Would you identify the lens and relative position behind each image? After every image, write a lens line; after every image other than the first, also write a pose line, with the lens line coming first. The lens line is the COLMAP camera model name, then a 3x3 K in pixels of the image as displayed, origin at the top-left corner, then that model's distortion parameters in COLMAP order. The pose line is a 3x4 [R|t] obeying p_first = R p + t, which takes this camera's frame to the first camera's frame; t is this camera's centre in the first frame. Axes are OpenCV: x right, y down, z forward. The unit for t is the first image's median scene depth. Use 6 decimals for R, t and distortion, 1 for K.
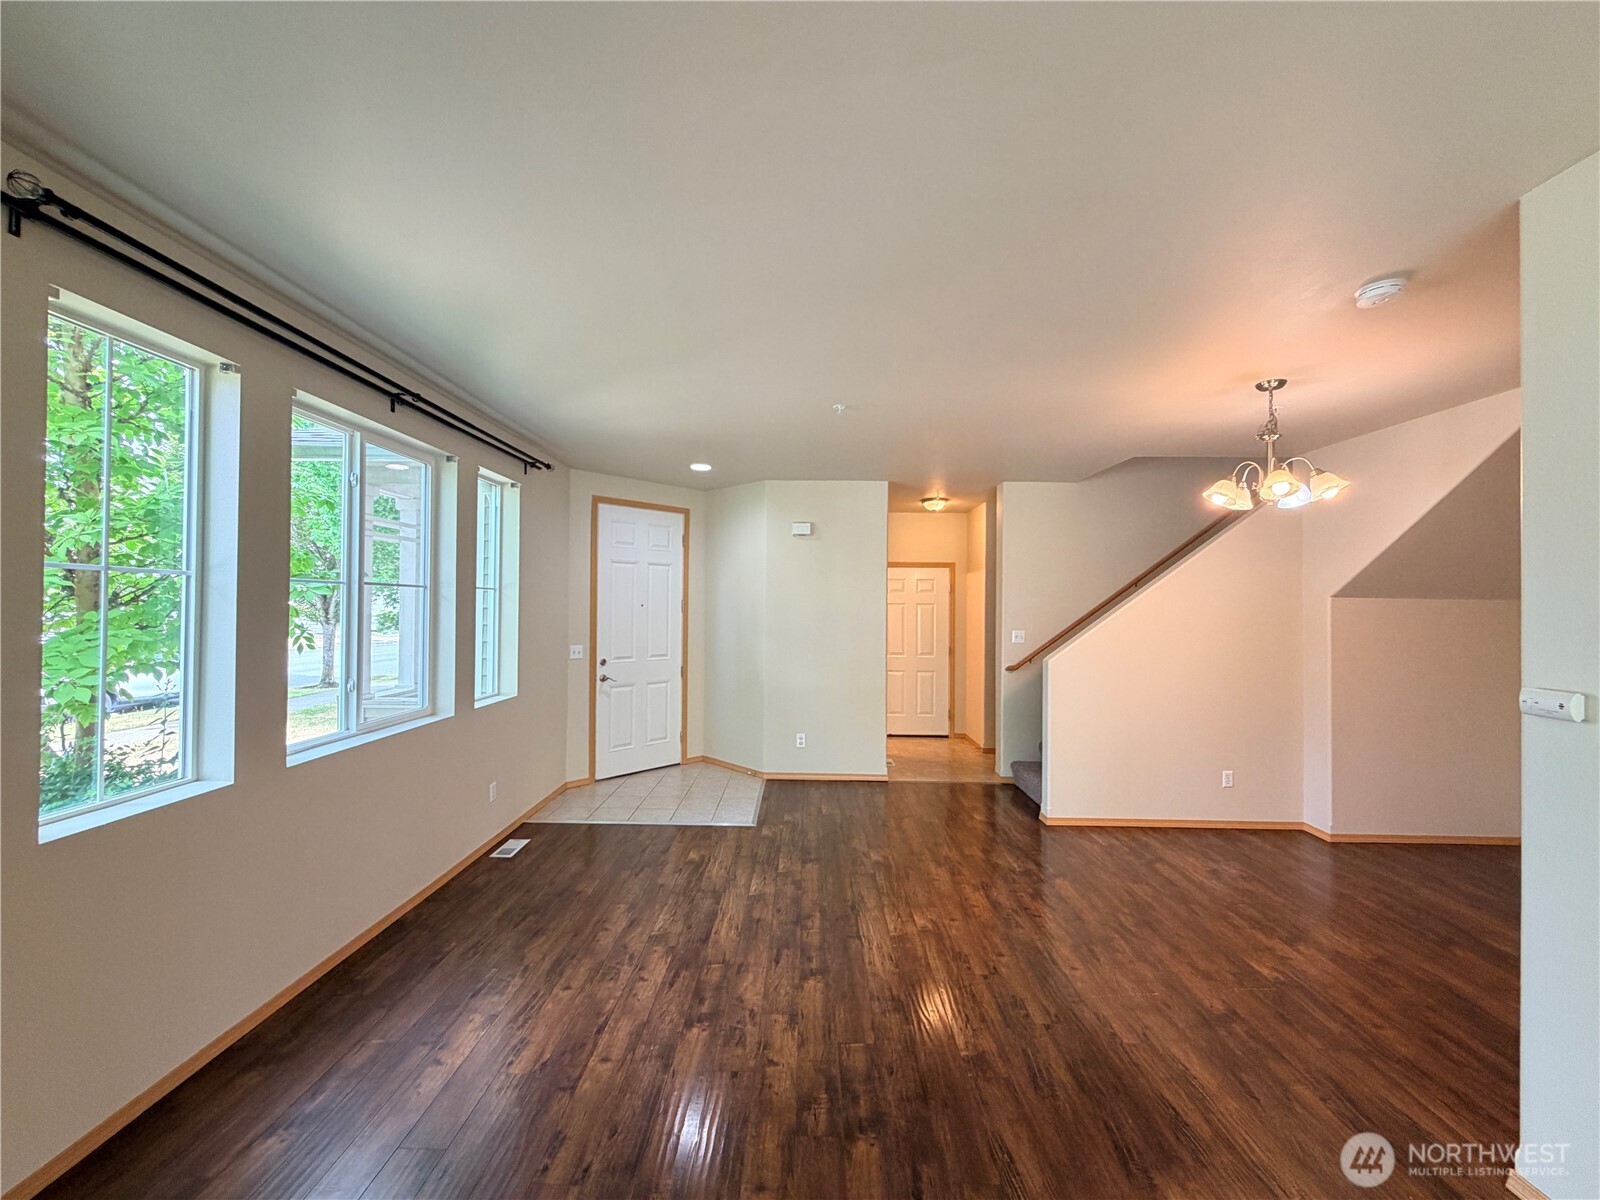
lens RADIAL K [[637.9, 0, 794.9], [0, 637.9, 599.6], [0, 0, 1]] dist [-0.000719, 0.000024]
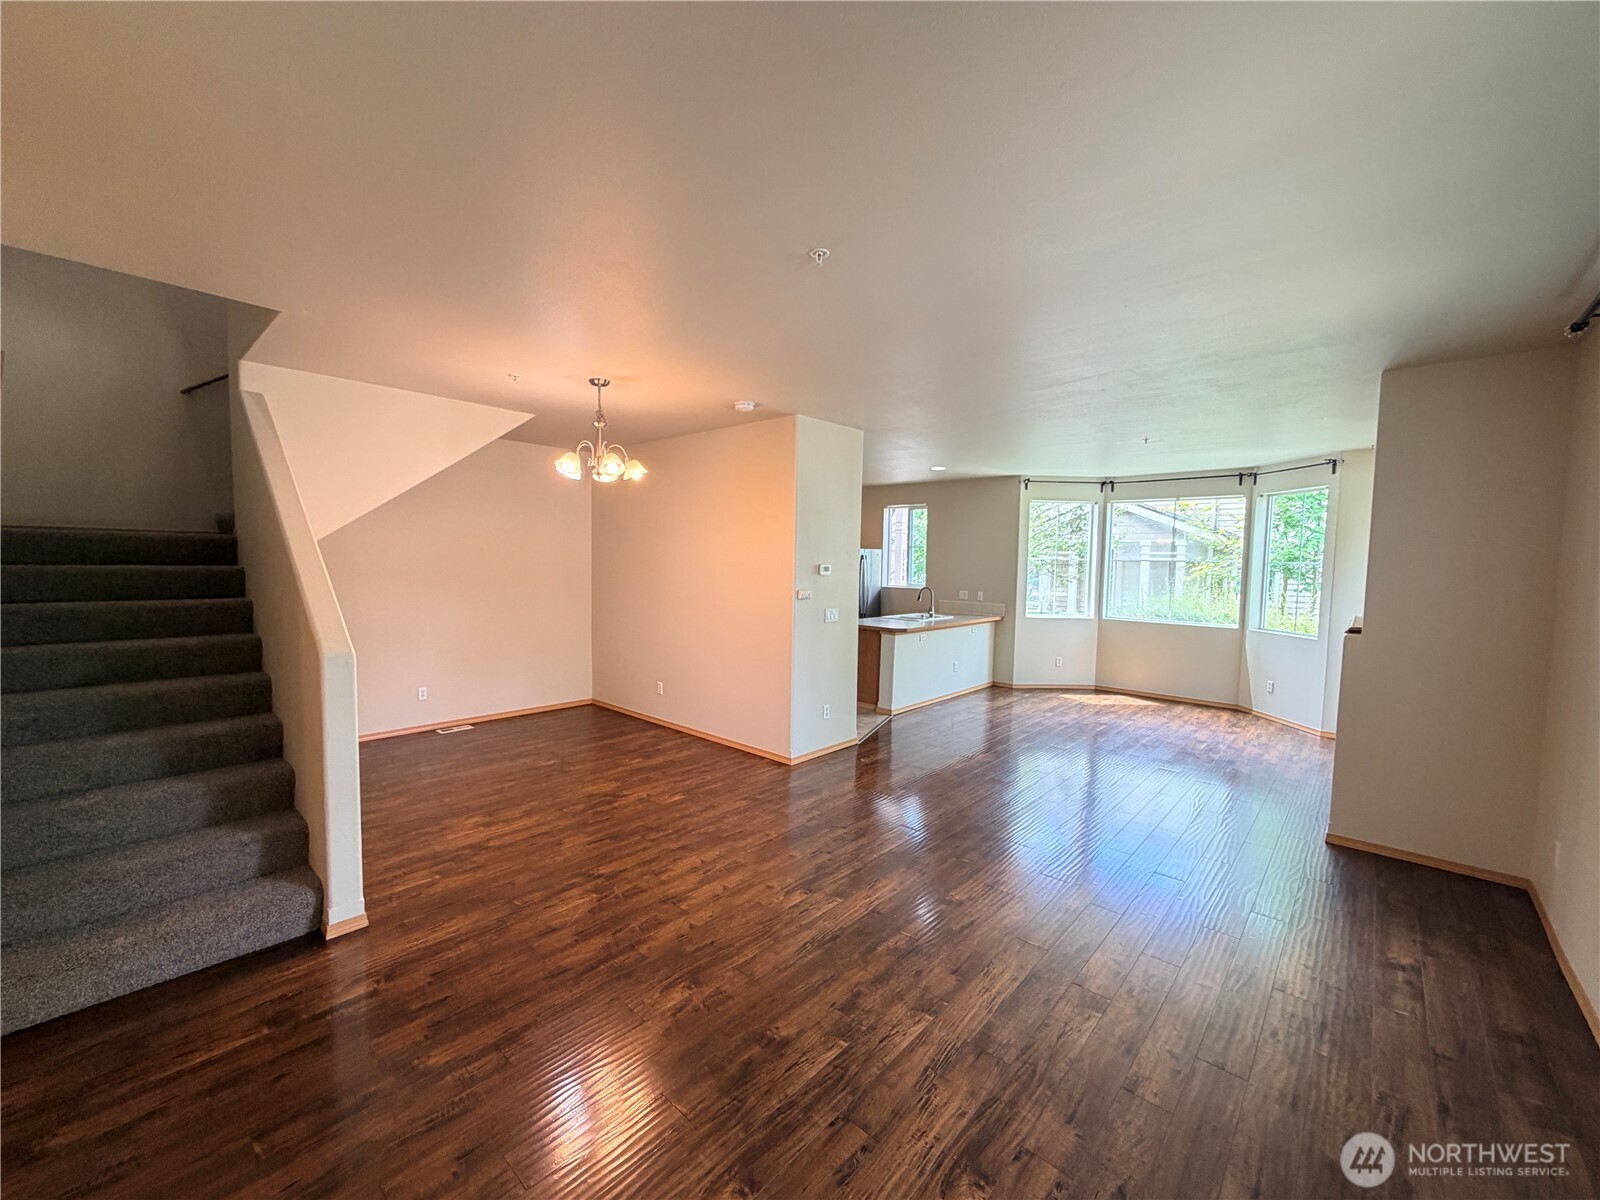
lens RADIAL K [[637.9, 0, 794.9], [0, 637.9, 599.6], [0, 0, 1]] dist [-0.000719, 0.000024]
pose [[-0.752738, -0.064021, 0.655200, -0.327041], [-0.033539, 0.997697, 0.058954, 0.004009], [-0.657465, 0.022402, -0.753152, 1.417490]]
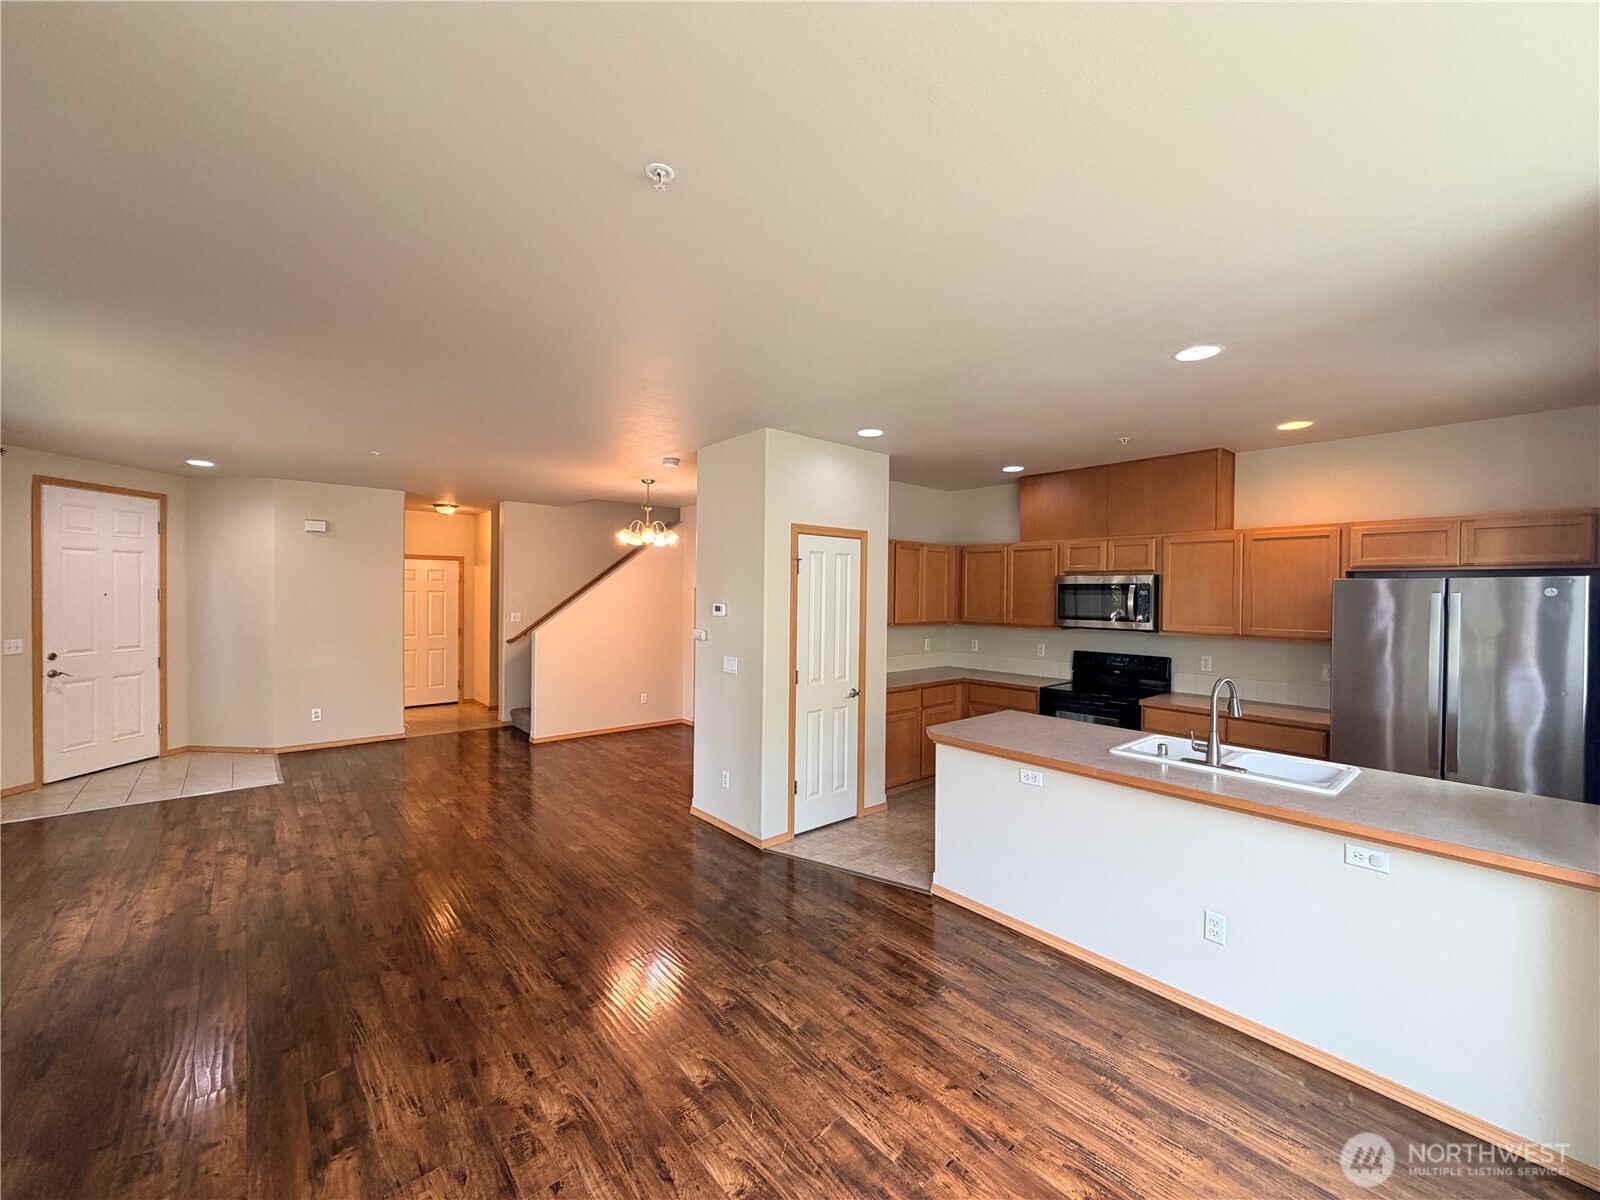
lens RADIAL K [[637.9, 0, 794.9], [0, 637.9, 599.6], [0, 0, 1]] dist [-0.000719, 0.000024]
pose [[0.743989, -0.008160, 0.668142, -0.168932], [-0.012235, 0.999591, 0.025832, -0.031885], [-0.668079, -0.027393, 0.743586, -0.595996]]
